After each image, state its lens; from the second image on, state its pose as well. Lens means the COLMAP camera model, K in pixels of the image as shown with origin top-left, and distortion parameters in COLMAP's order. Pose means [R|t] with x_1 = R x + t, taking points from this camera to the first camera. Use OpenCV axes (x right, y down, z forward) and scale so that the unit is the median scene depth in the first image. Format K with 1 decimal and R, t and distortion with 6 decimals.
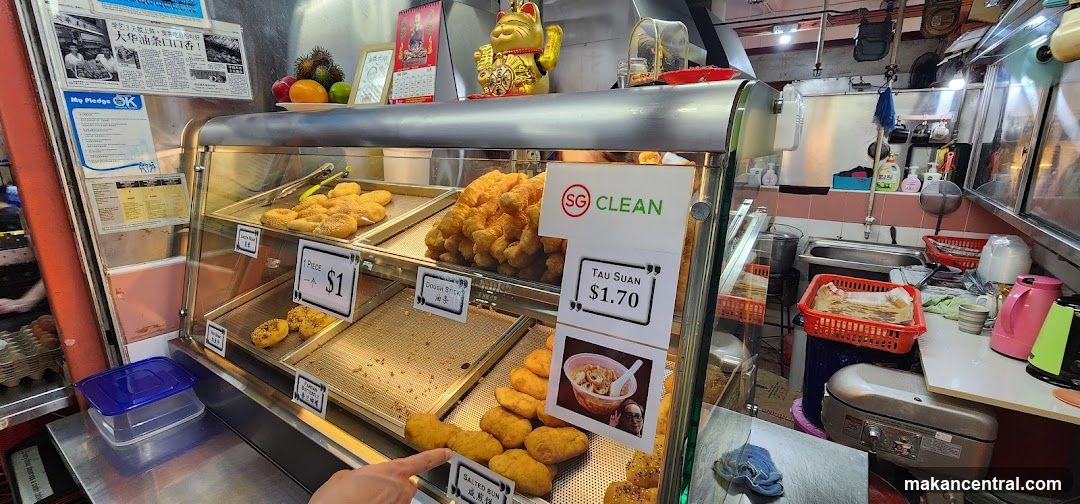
lens RADIAL K [[447.3, 0, 548.3], [0, 447.3, 247.6], [0, 0, 1]] dist [-0.007569, -0.000696]
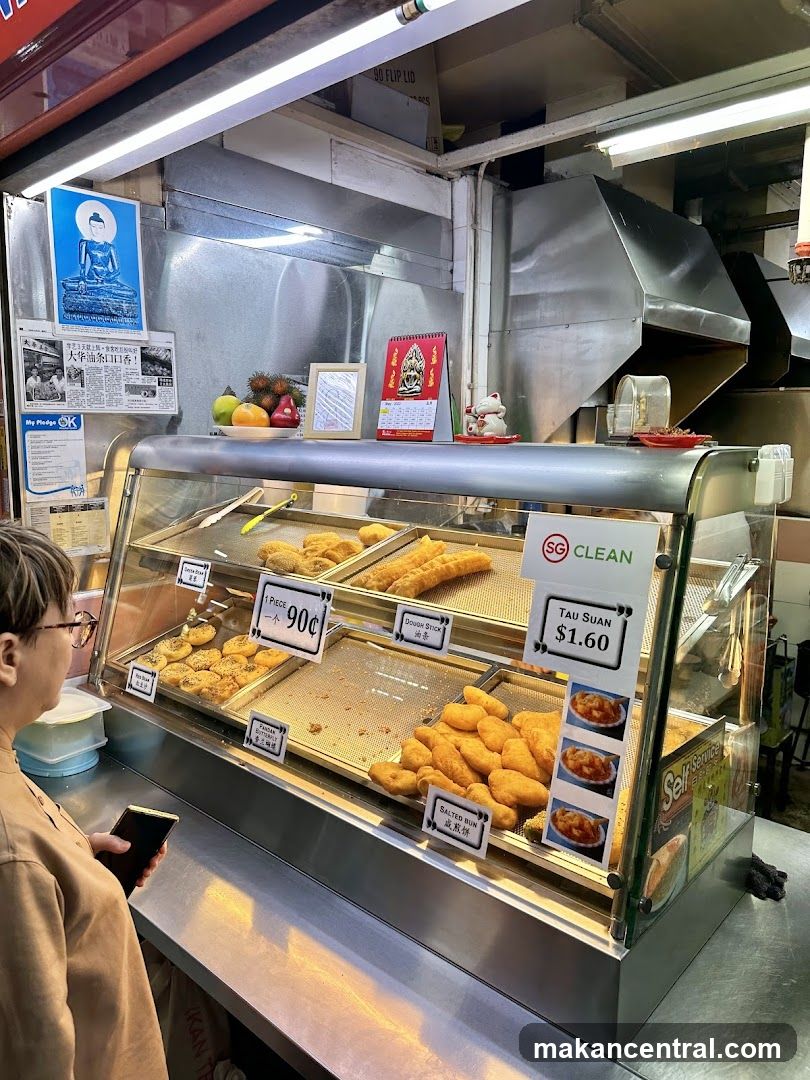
lens RADIAL K [[747.8, 0, 393.9], [0, 747.8, 522.4], [0, 0, 1]] dist [0.060721, -0.023037]
pose [[0.990413, 0.027471, -0.135379, -0.048934], [-0.042315, 0.993248, -0.108019, 0.029126], [0.131497, 0.112712, 0.984888, -0.515145]]
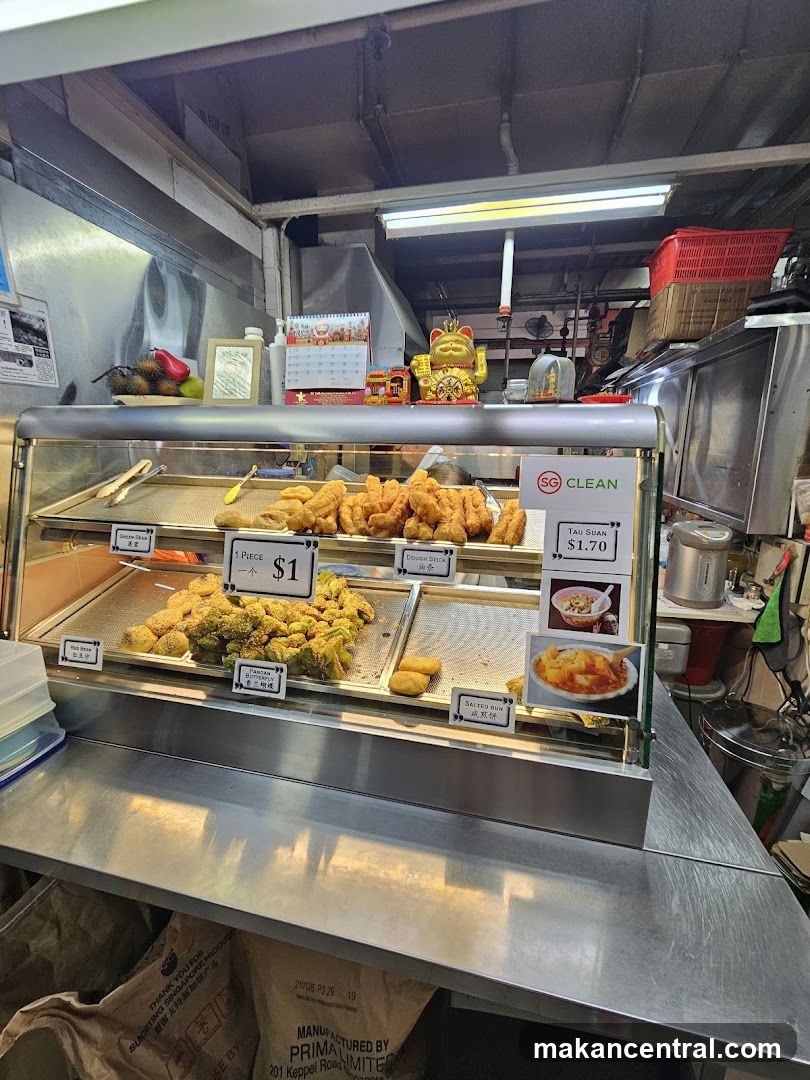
lens RADIAL K [[437.1, 0, 399.5], [0, 437.1, 529.4], [0, 0, 1]] dist [0.011272, -0.003392]
pose [[0.932910, -0.064850, 0.354222, -0.487184], [0.073600, 0.997224, -0.011270, 0.013686], [-0.352508, 0.036585, 0.935093, -0.070187]]
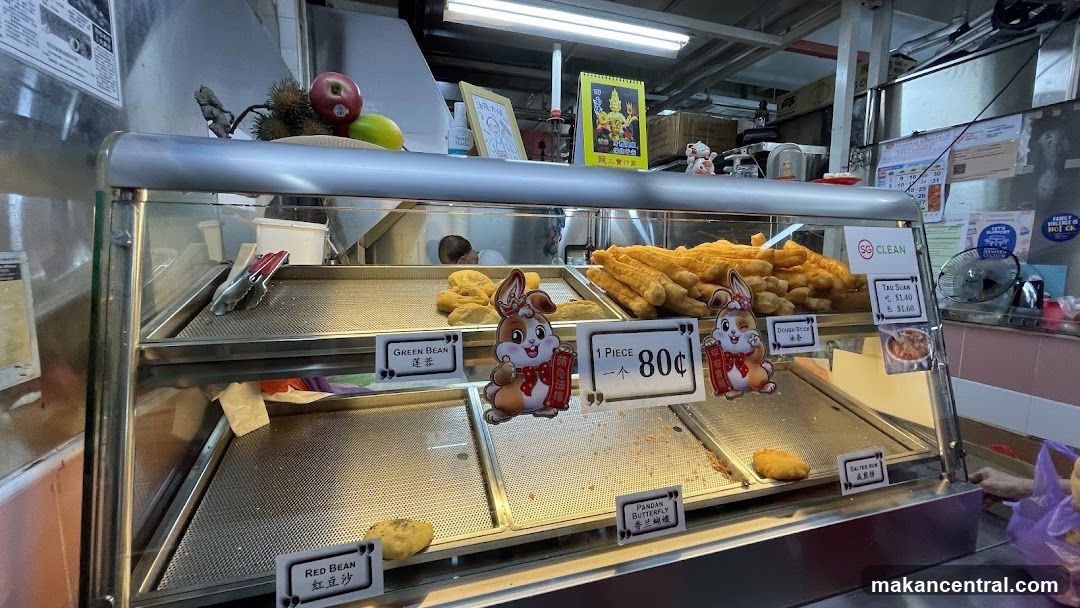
lens RADIAL K [[450.3, 0, 545.8], [0, 450.3, 300.9], [0, 0, 1]] dist [-0.007573, 0.000250]
pose [[0.610028, -0.076867, 0.788642, -1.055992], [0.176288, 0.983505, -0.040501, -0.033758], [-0.772521, 0.163735, 0.613517, 0.513212]]
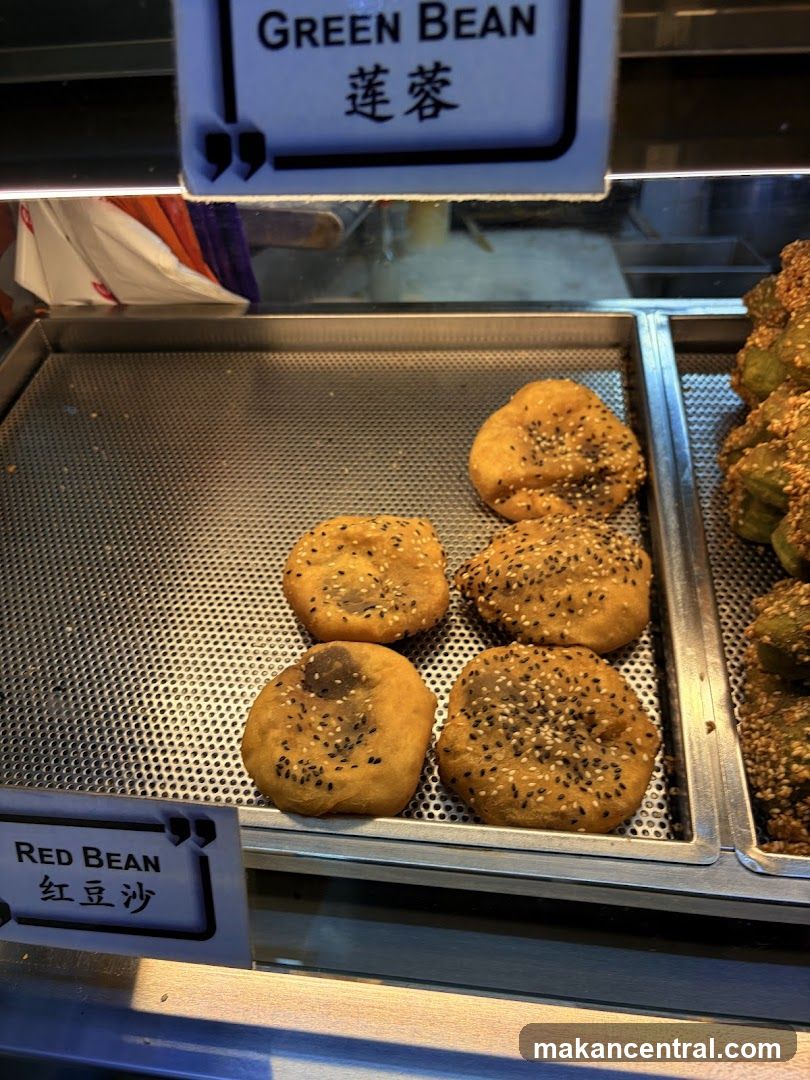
lens RADIAL K [[786.6, 0, 407.4], [0, 786.6, 536.2], [0, 0, 1]] dist [0.012181, -0.014110]
pose [[0.900066, -0.242040, 0.362350, -0.786571], [0.139824, 0.947998, 0.285918, 0.042174], [-0.412711, -0.206680, 0.887104, 0.821459]]
